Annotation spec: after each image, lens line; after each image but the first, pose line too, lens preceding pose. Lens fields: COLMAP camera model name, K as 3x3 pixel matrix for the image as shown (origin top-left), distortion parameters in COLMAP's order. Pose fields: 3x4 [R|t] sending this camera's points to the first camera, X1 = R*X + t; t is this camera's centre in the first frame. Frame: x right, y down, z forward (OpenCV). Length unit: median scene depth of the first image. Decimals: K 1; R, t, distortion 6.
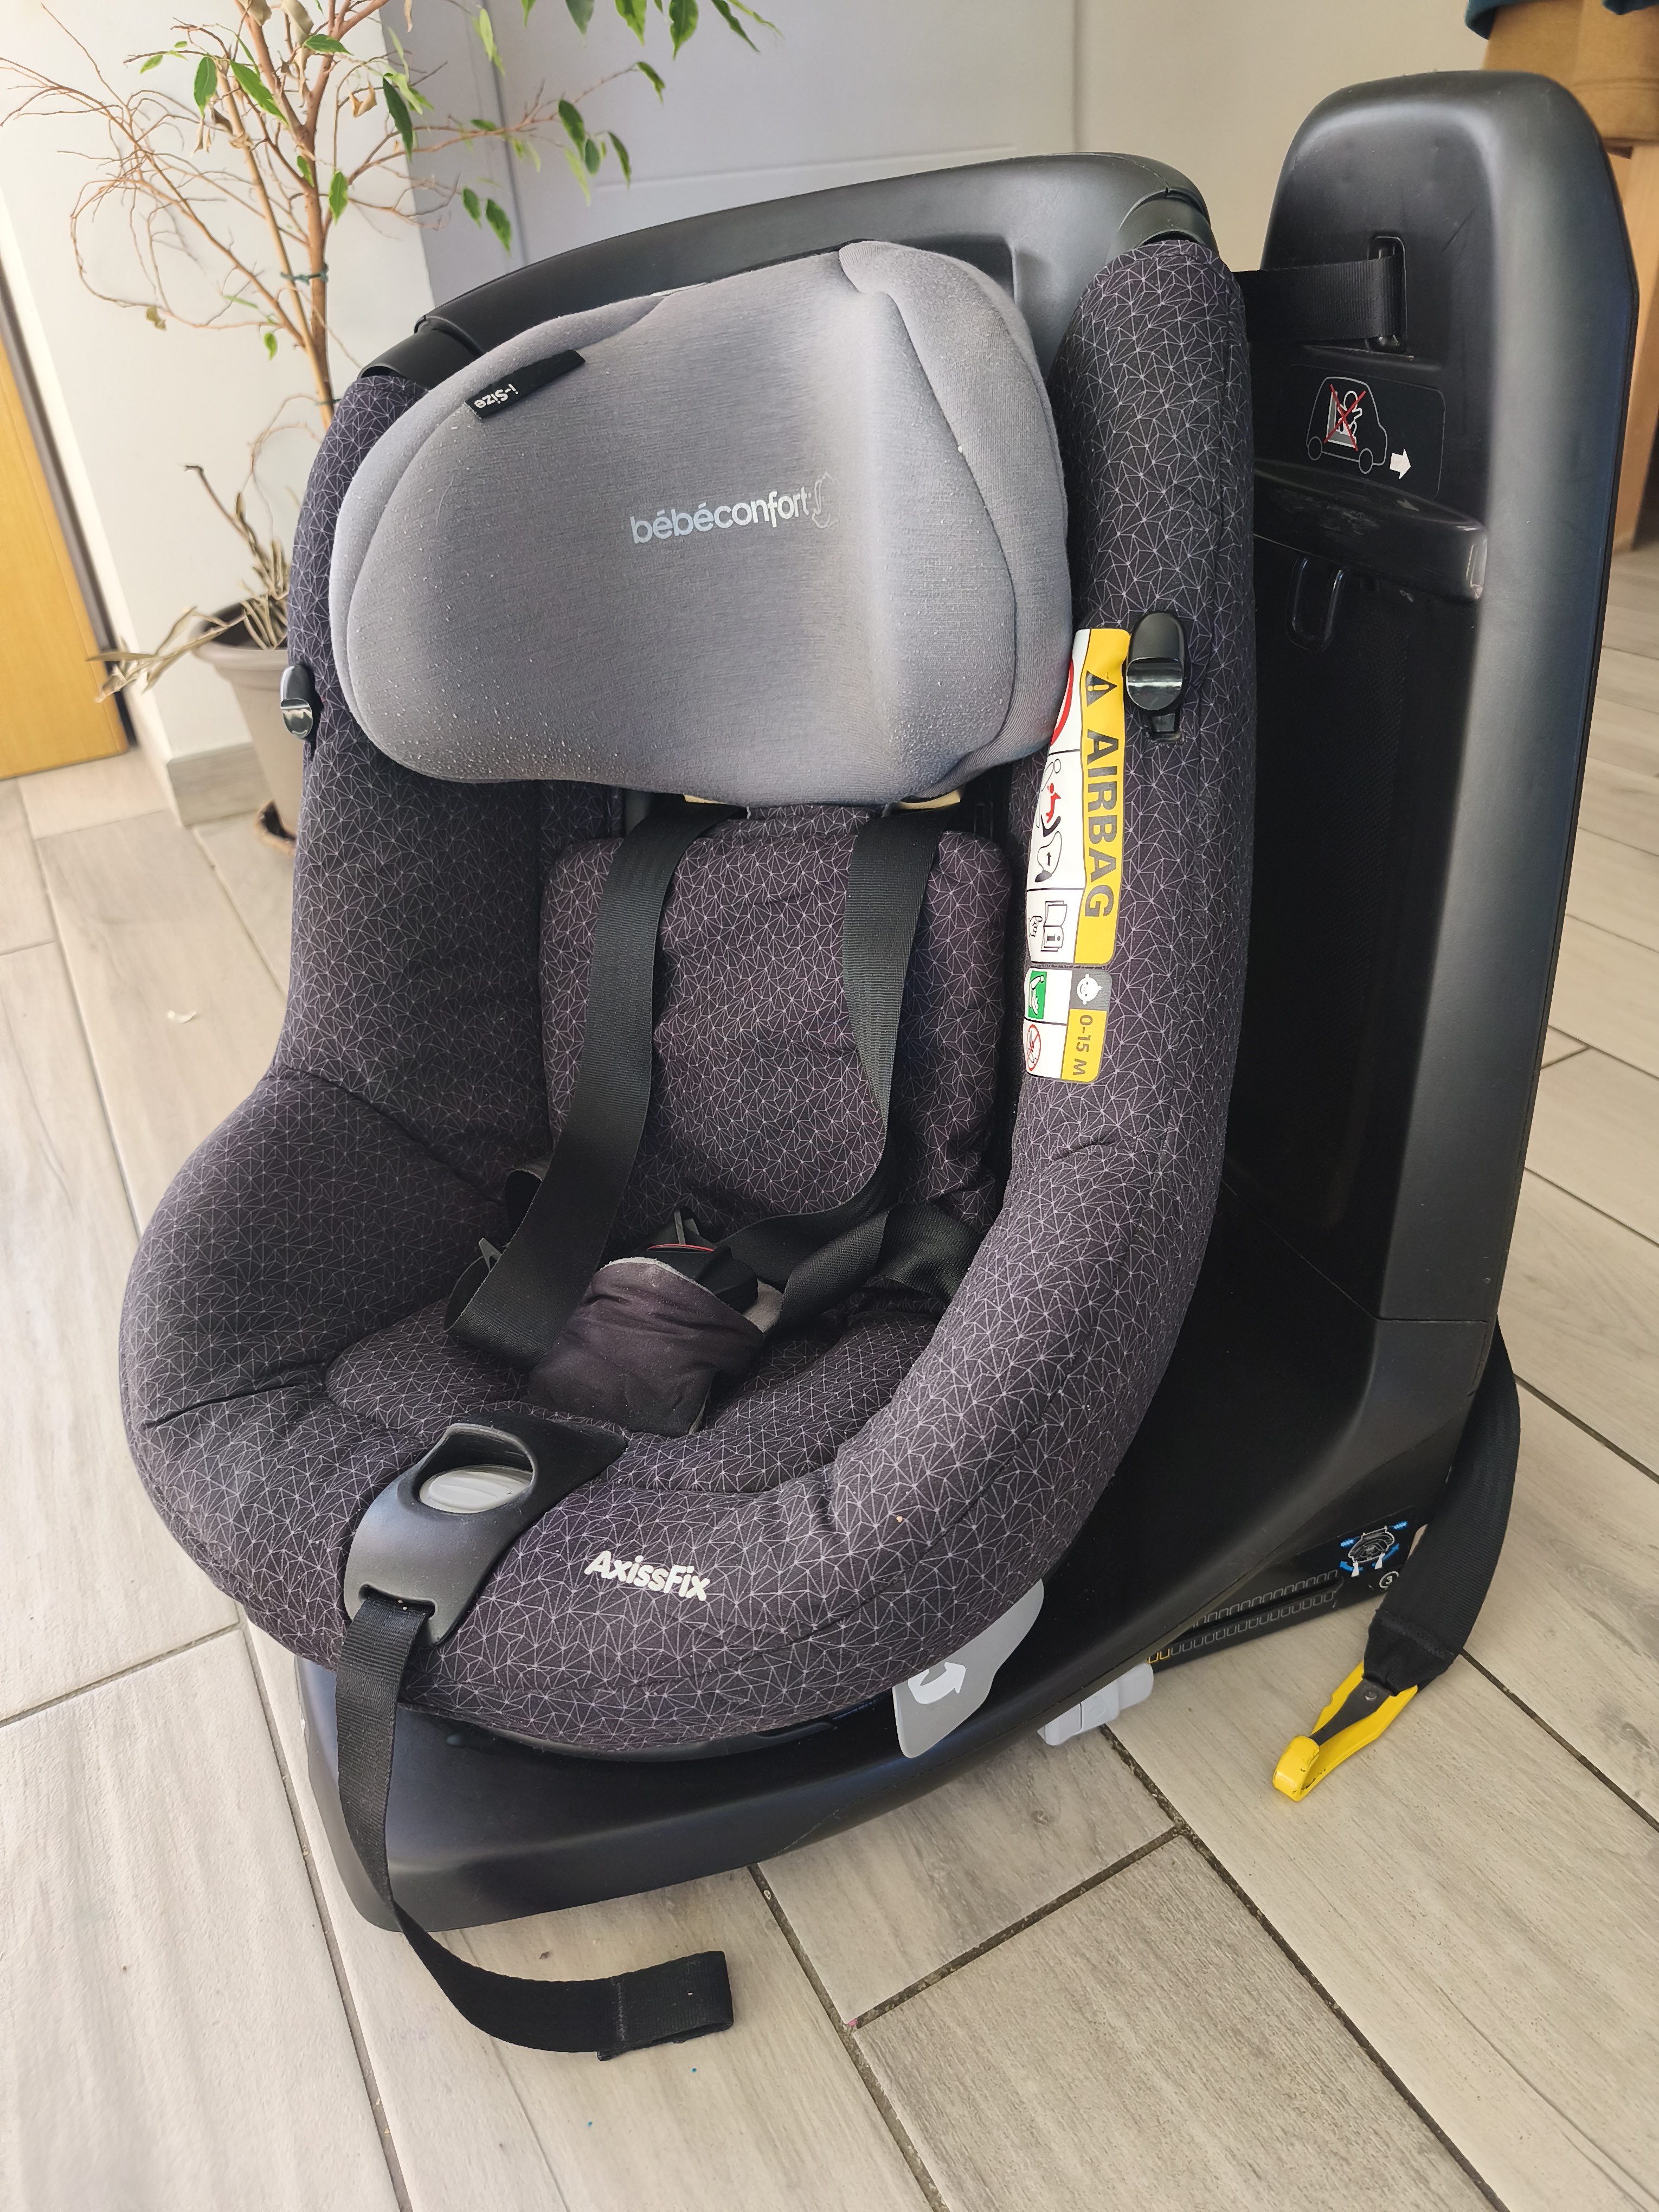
lens RADIAL K [[1500.5, 0, 829.5], [0, 1500.5, 1106.0], [0, 0, 1]] dist [0.172471, -0.391852]
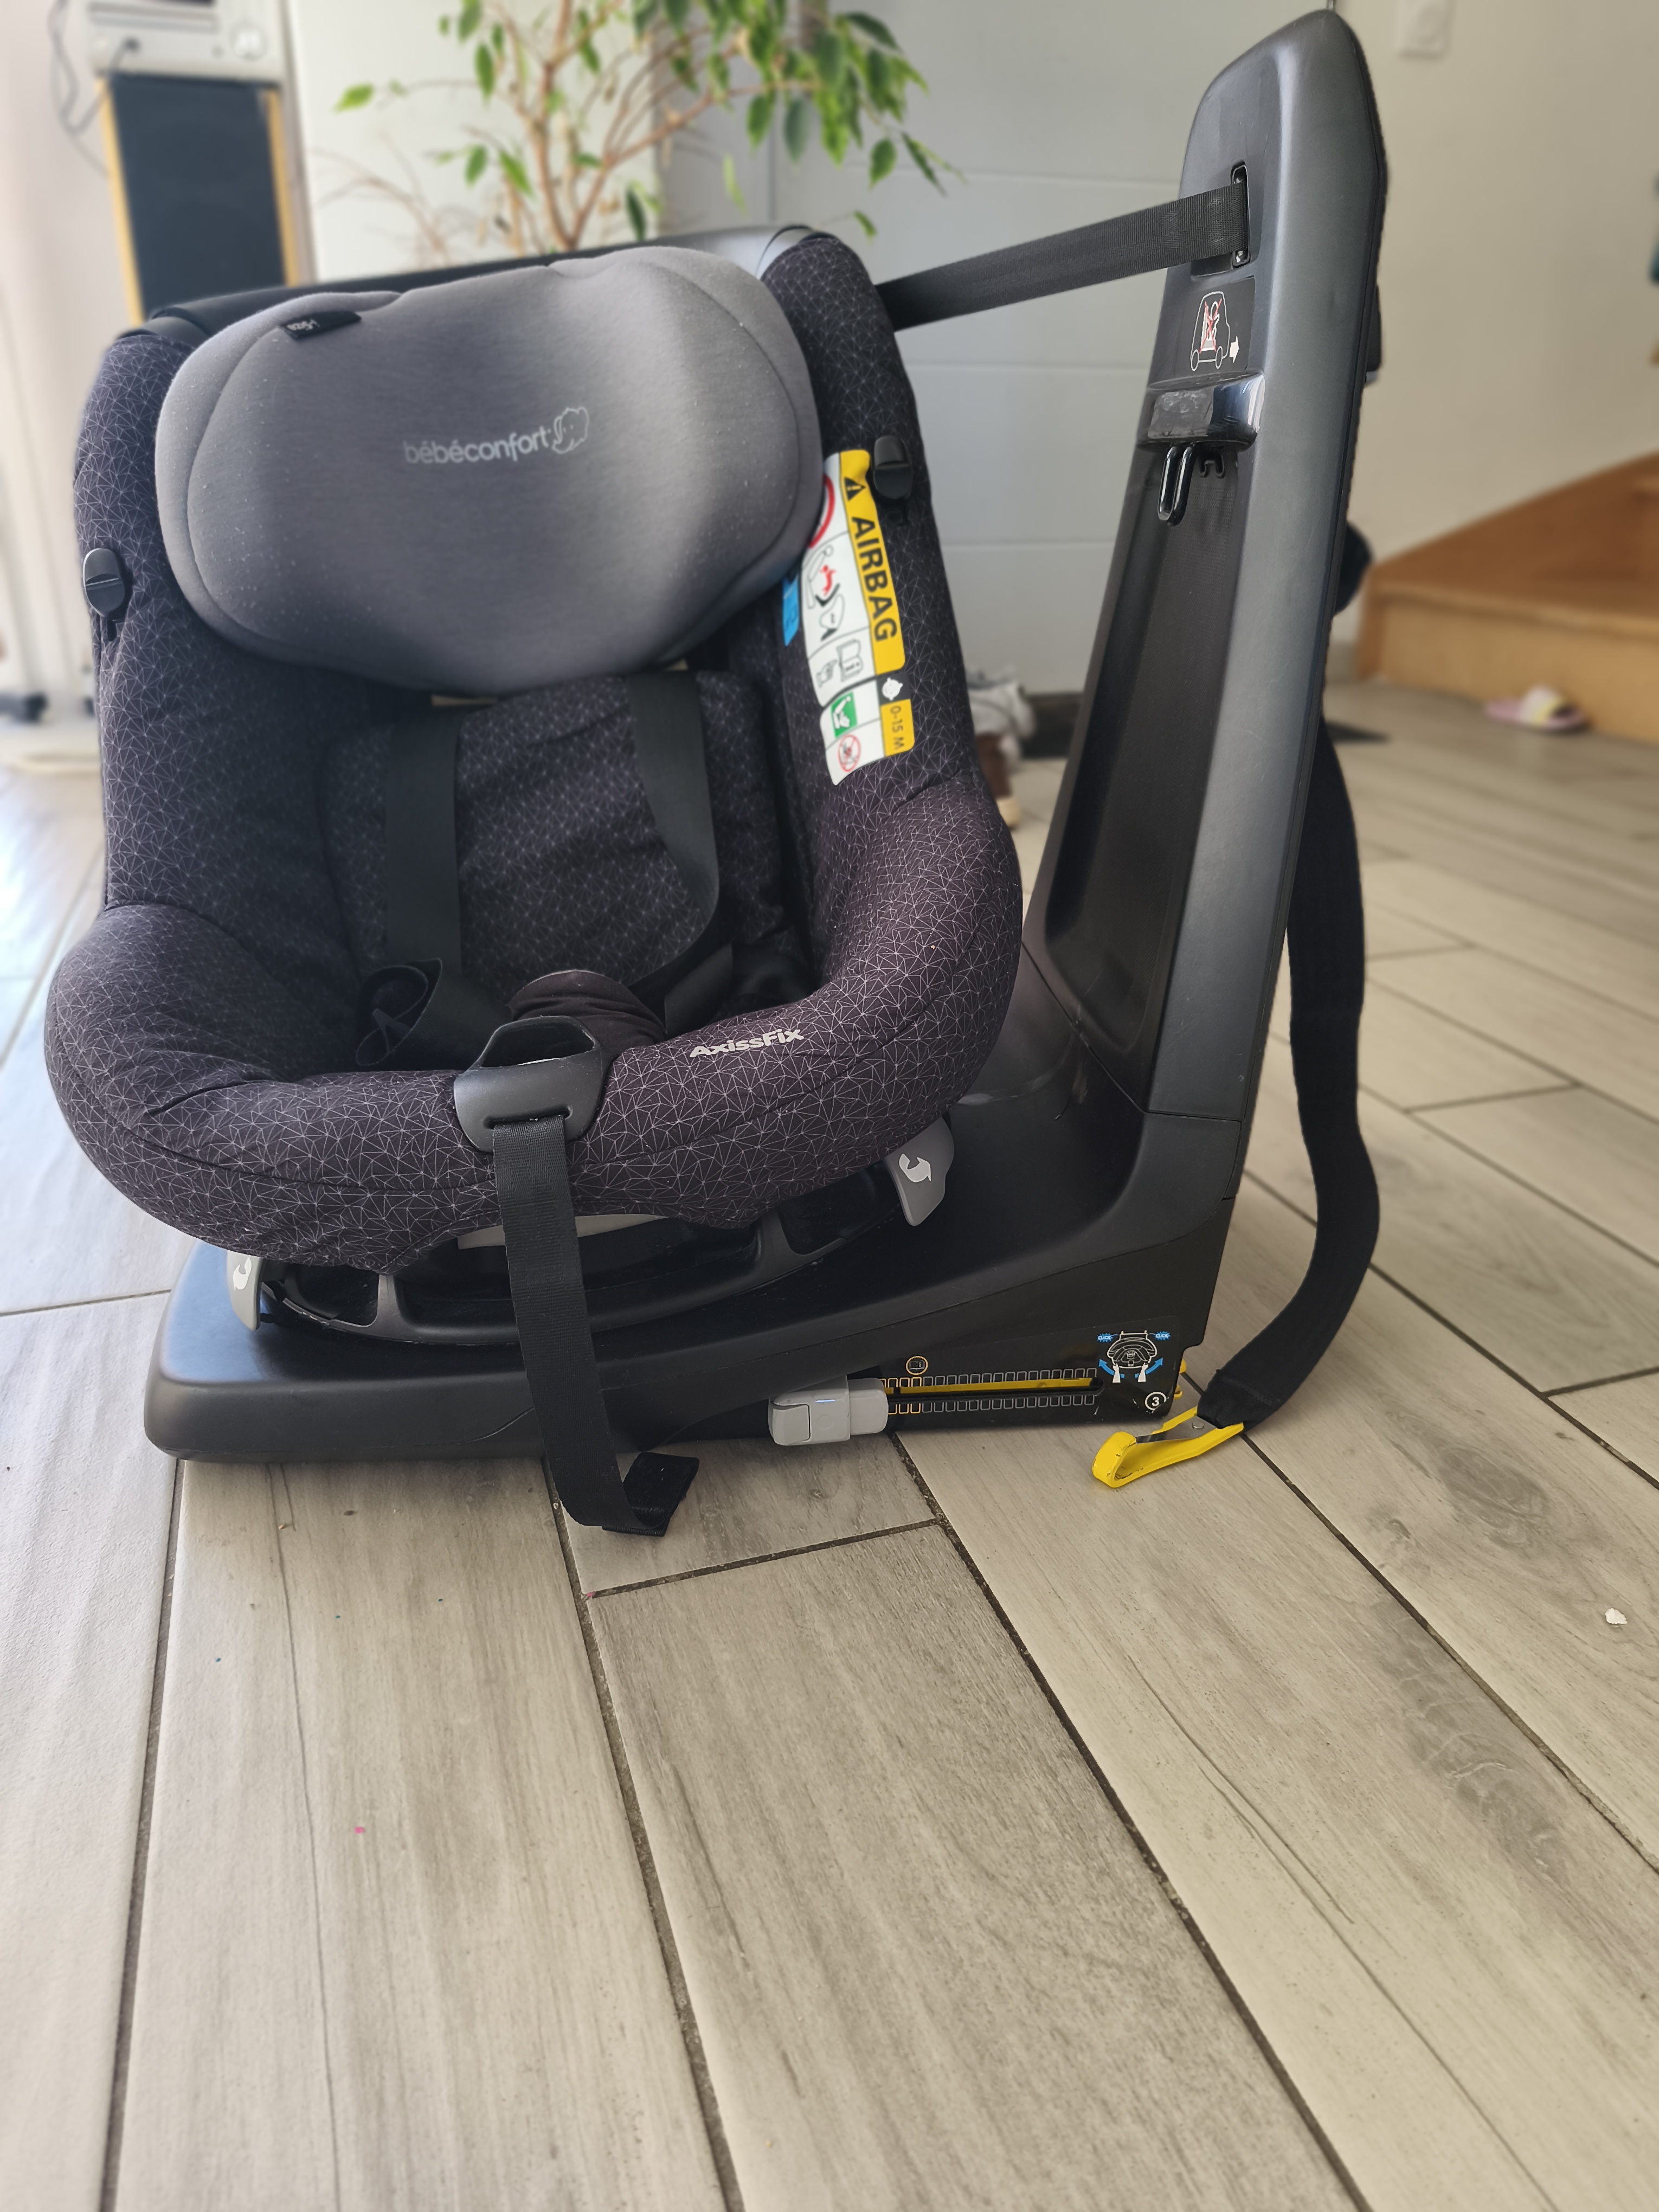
lens RADIAL K [[1557.9, 0, 825.8], [0, 1557.9, 1056.8], [0, 0, 1]] dist [0.113264, -0.183514]
pose [[0.883439, -0.103168, 0.457046, -0.487031], [0.230480, 0.944967, -0.232197, 0.477526], [-0.407938, 0.310472, 0.858600, -0.077806]]
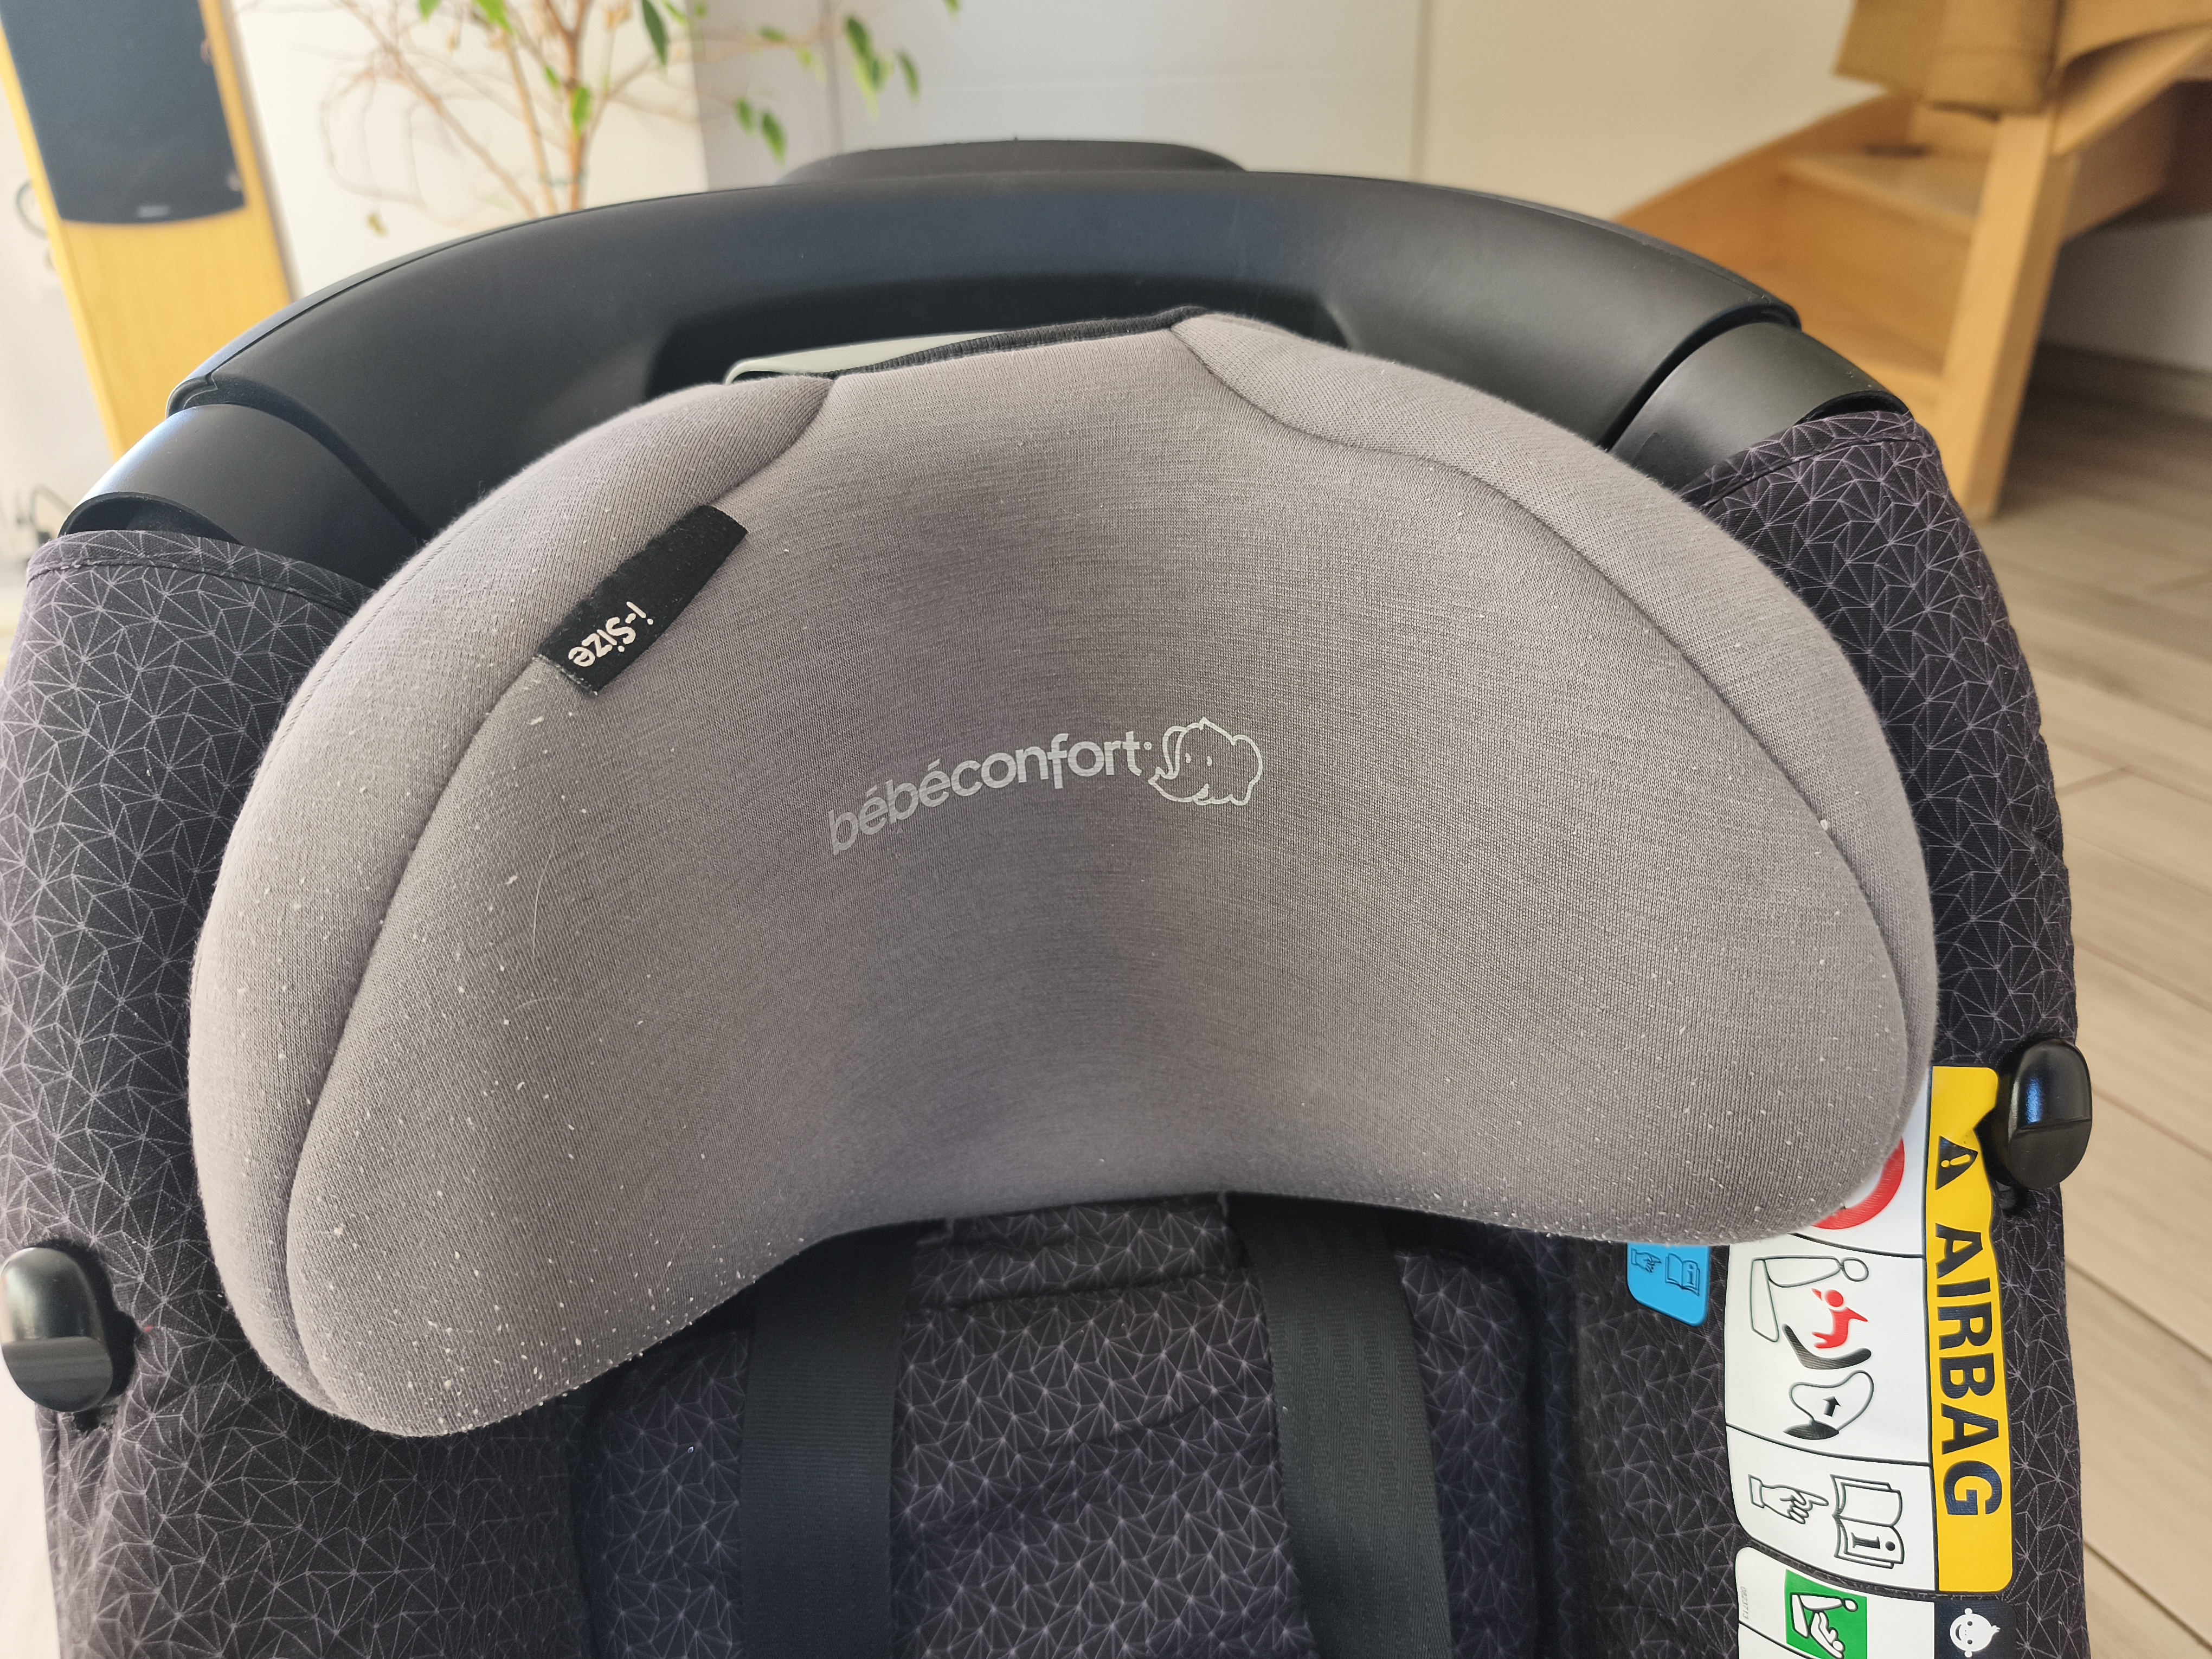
lens RADIAL K [[1535.0, 0, 1106.0], [0, 1535.0, 829.5], [0, 0, 1]] dist [-0.020795, -0.006226]
pose [[0.837915, -0.128562, 0.530443, -0.339766], [0.158080, 0.987372, -0.010405, -0.379804], [-0.522407, 0.092571, 0.847657, 0.554000]]
